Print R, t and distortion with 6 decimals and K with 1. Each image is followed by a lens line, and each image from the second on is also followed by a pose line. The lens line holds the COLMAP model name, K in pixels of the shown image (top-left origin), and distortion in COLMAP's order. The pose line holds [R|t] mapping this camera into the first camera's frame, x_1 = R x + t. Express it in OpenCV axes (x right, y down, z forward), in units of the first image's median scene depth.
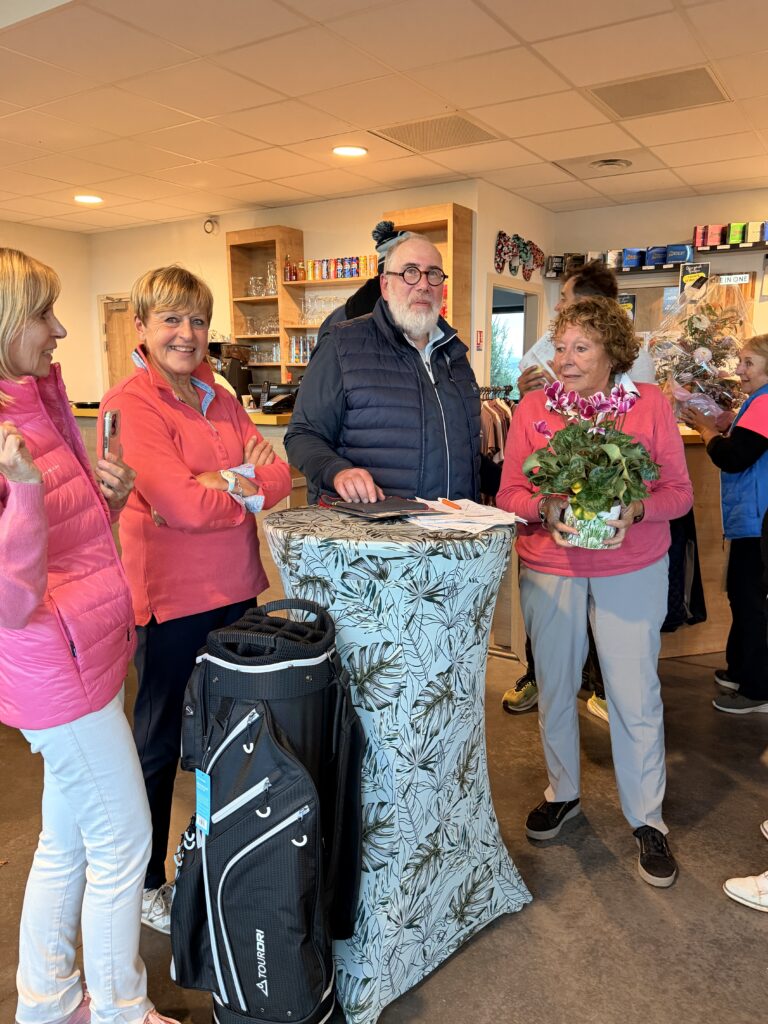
lens RADIAL K [[798.9, 0, 386.3], [0, 798.9, 505.6], [0, 0, 1]] dist [0.184140, -0.366094]
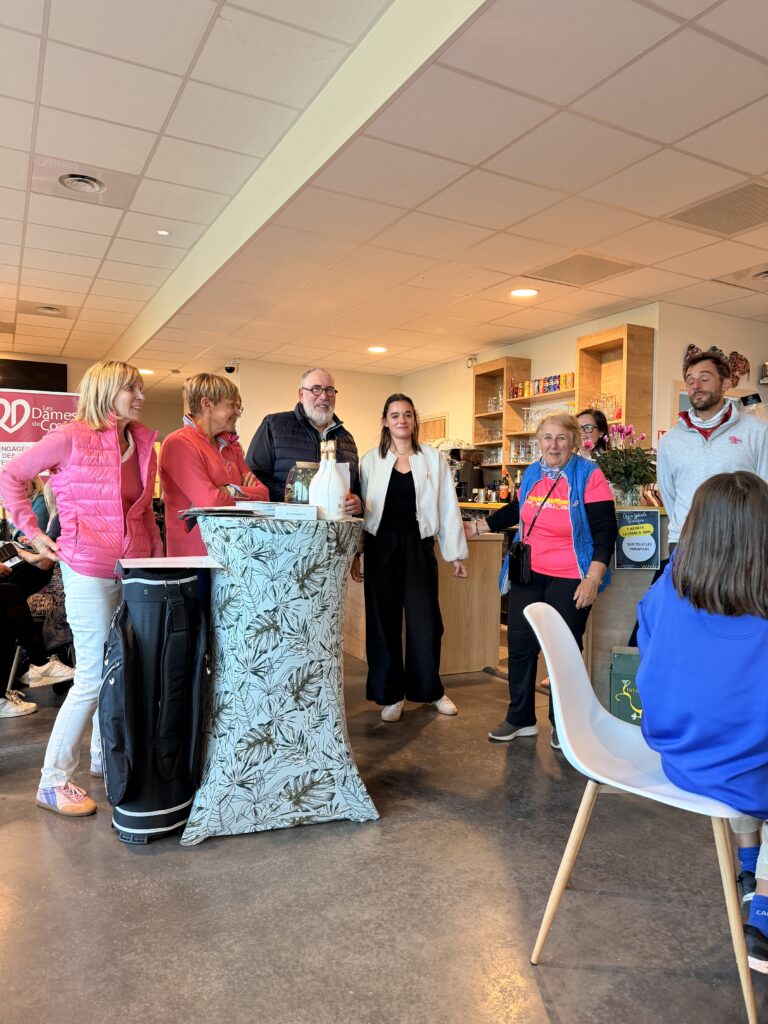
lens RADIAL K [[722.7, 0, 385.4], [0, 722.7, 512.5], [0, 0, 1]] dist [0.128888, -0.211902]
pose [[0.872058, 0.029657, -0.488503, 0.881337], [-0.100071, 0.987878, -0.118667, 0.158387], [0.479062, 0.152370, 0.864455, -0.096396]]
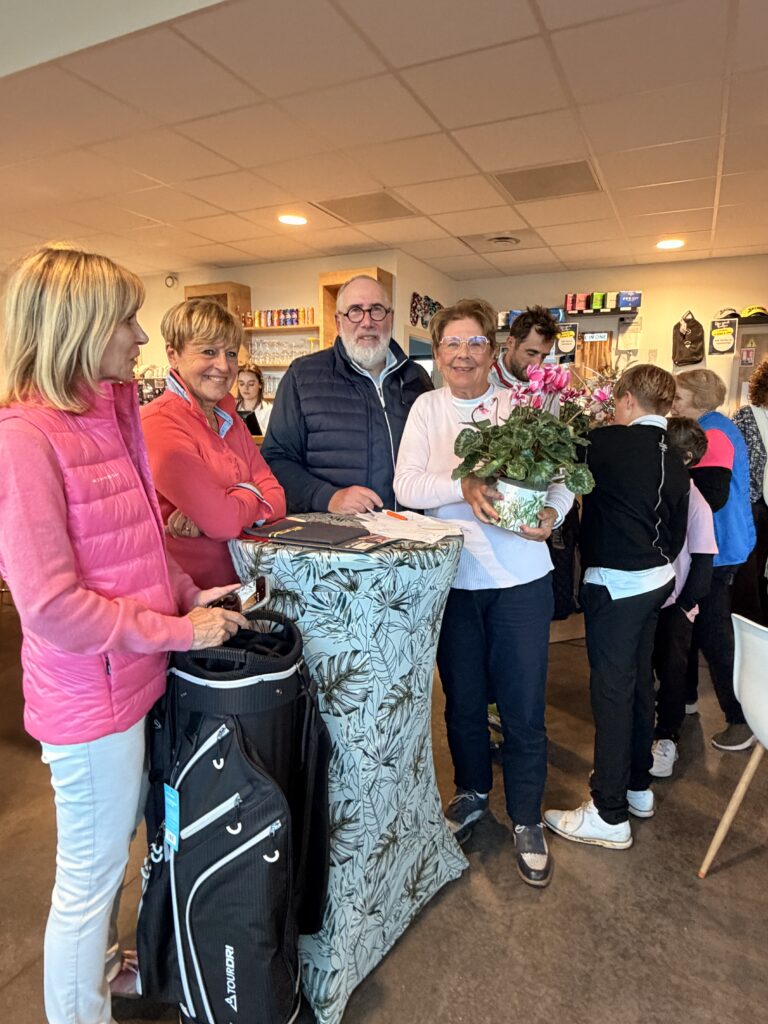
lens RADIAL K [[641.8, 0, 379.4], [0, 641.8, 505.1], [0, 0, 1]] dist [0.004175, 0.000652]
pose [[0.994354, -0.001736, 0.106101, -0.051243], [0.003428, 0.999870, -0.015769, -0.004078], [-0.106060, 0.016044, 0.994230, 0.154035]]
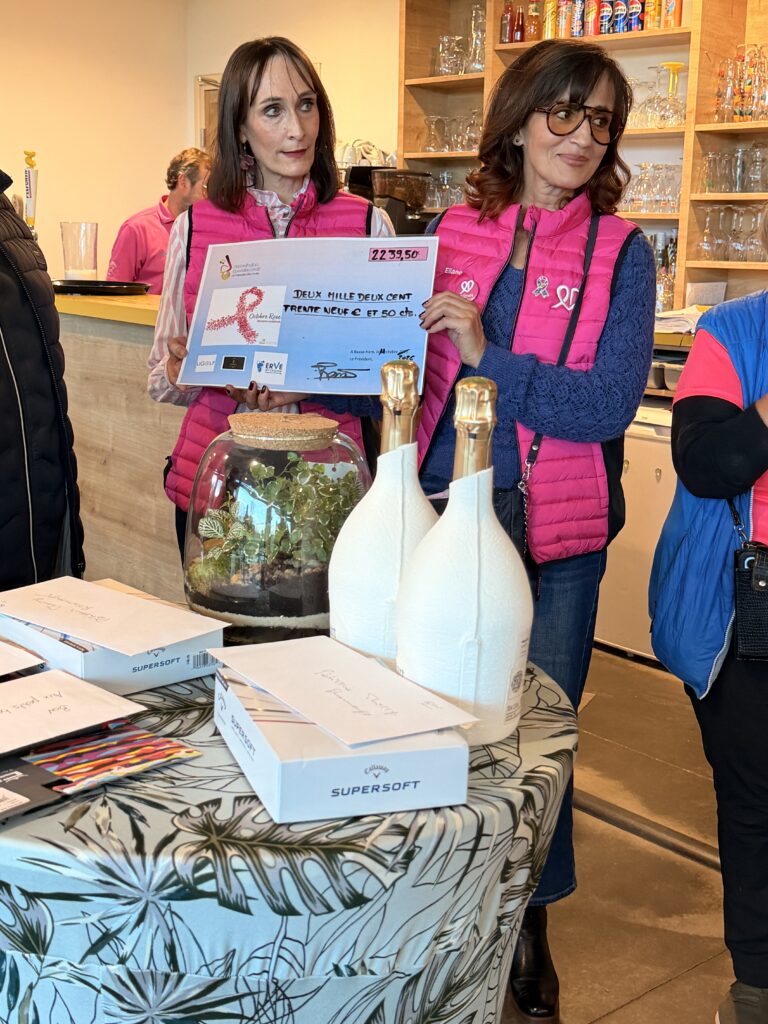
lens RADIAL K [[1391.3, 0, 395.3], [0, 1391.3, 514.1], [0, 0, 1]] dist [0.180582, -0.385565]
pose [[0.959423, 0.083601, -0.269293, 0.240842], [-0.071553, 0.995959, 0.054267, -0.105848], [0.272742, -0.032796, 0.961528, 0.465566]]
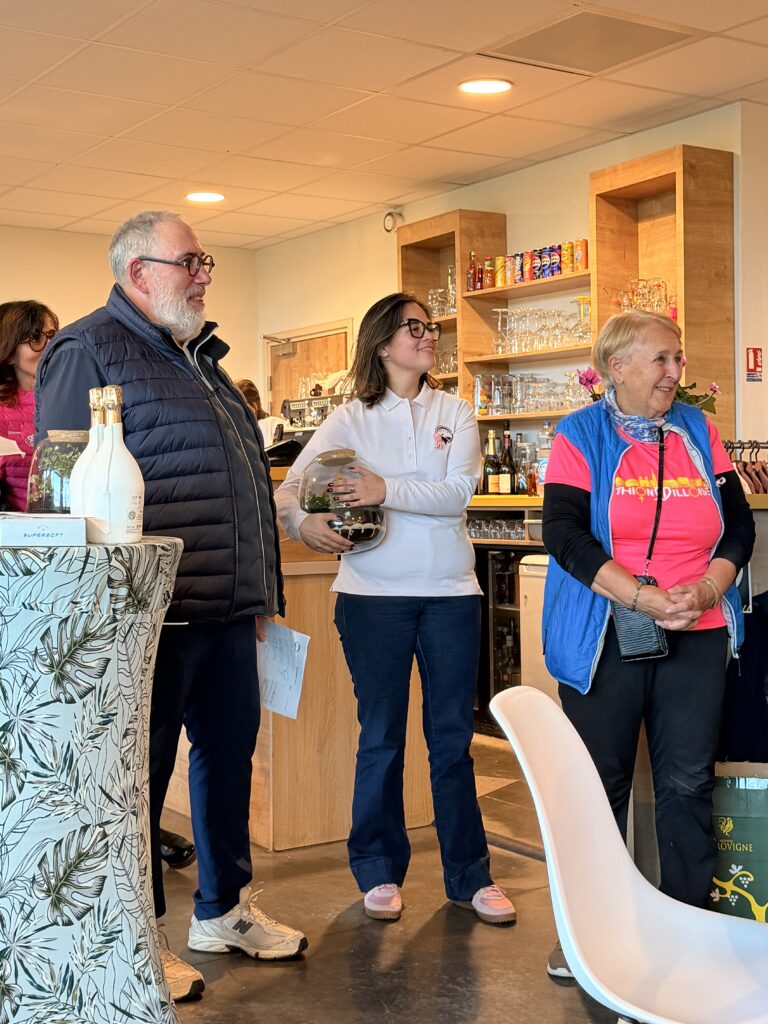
lens RADIAL K [[1436.8, 0, 378.6], [0, 1436.8, 511.0], [0, 0, 1]] dist [0.194221, -0.458539]
pose [[0.915597, -0.003117, -0.402085, 0.909926], [-0.053757, 0.990044, -0.130086, 0.155677], [0.398487, 0.140721, 0.906314, -0.117548]]
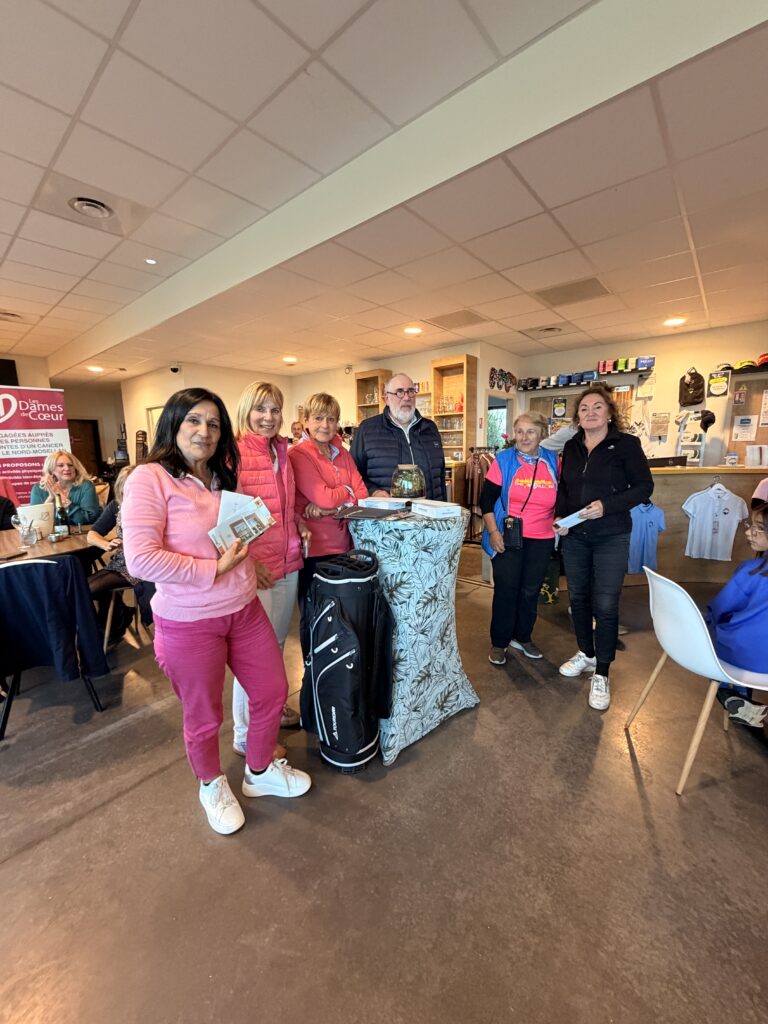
lens RADIAL K [[410.4, 0, 384.5], [0, 410.4, 511.6], [0, 0, 1]] dist [0.007308, -0.000313]
pose [[0.989942, 0.012933, -0.140883, 0.089396], [-0.012282, 0.999910, 0.005487, 0.013525], [0.140941, -0.003701, 0.990011, -0.025891]]
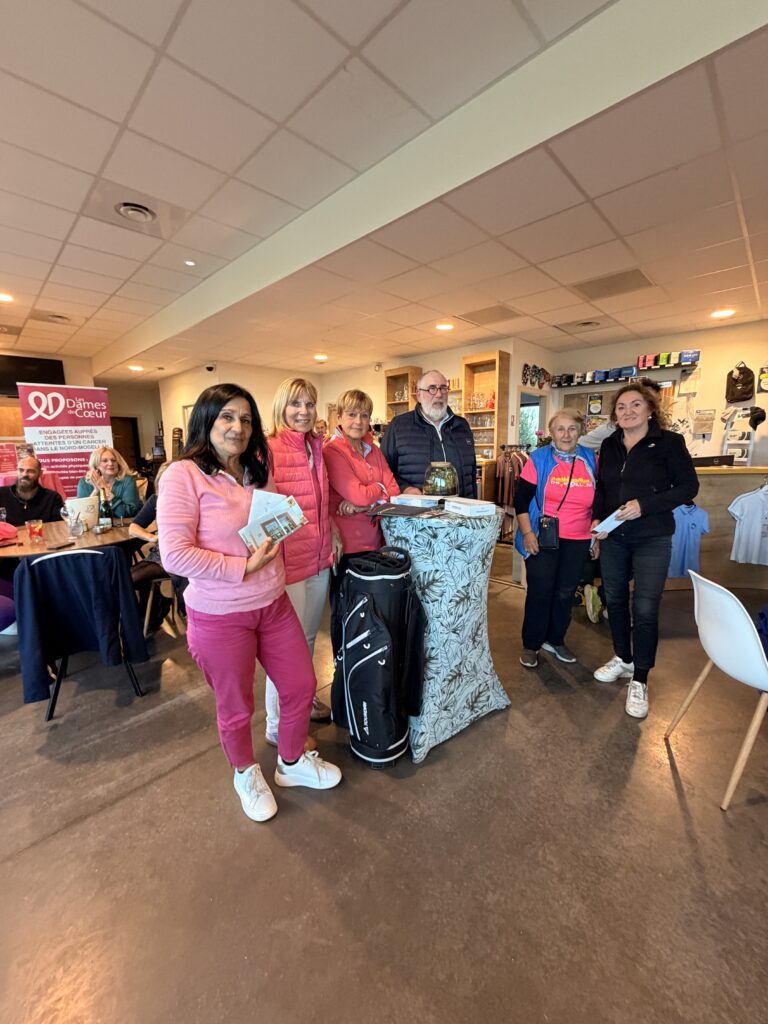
lens RADIAL K [[410.4, 0, 384.5], [0, 410.4, 511.6], [0, 0, 1]] dist [0.007308, -0.000313]
pose [[0.978797, 0.028116, -0.202892, 0.072275], [-0.026174, 0.999582, 0.012249, 0.015445], [0.203152, -0.006679, 0.979124, -0.027187]]
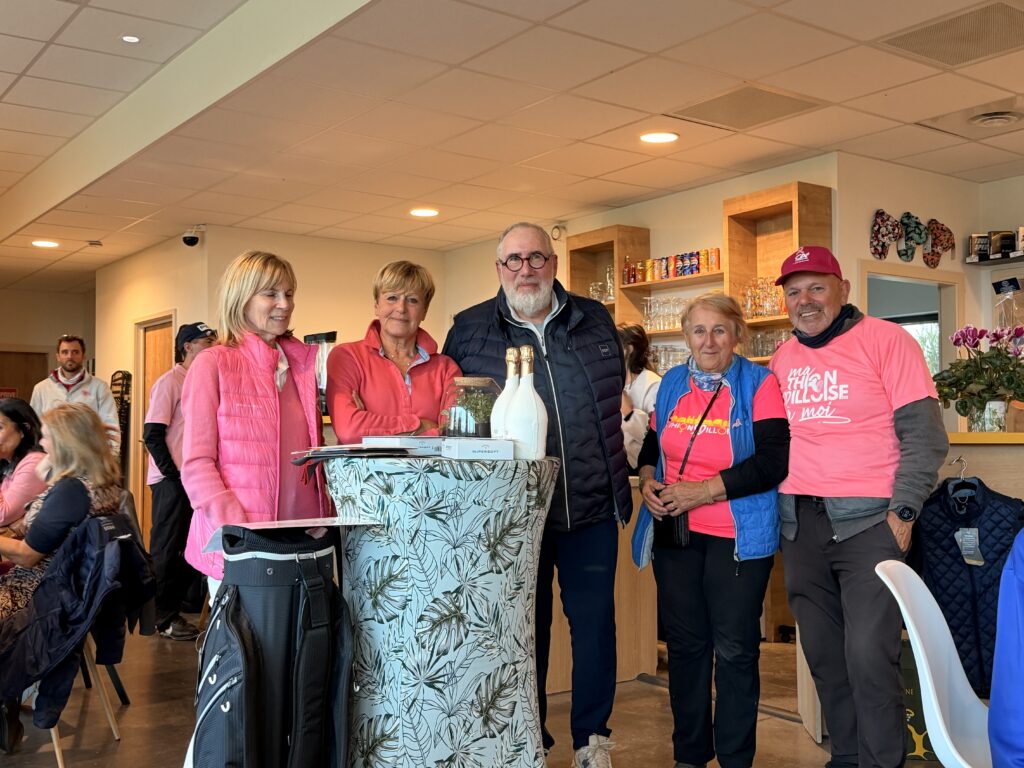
lens RADIAL K [[1094.0, 0, 513.6], [0, 1094.0, 388.4], [0, 0, 1]] dist [0.201245, -0.425312]
pose [[0.932340, -0.014639, -0.361286, 0.641976], [-0.057347, 0.980547, -0.187721, 0.203285], [0.357005, 0.195738, 0.913364, -0.321434]]
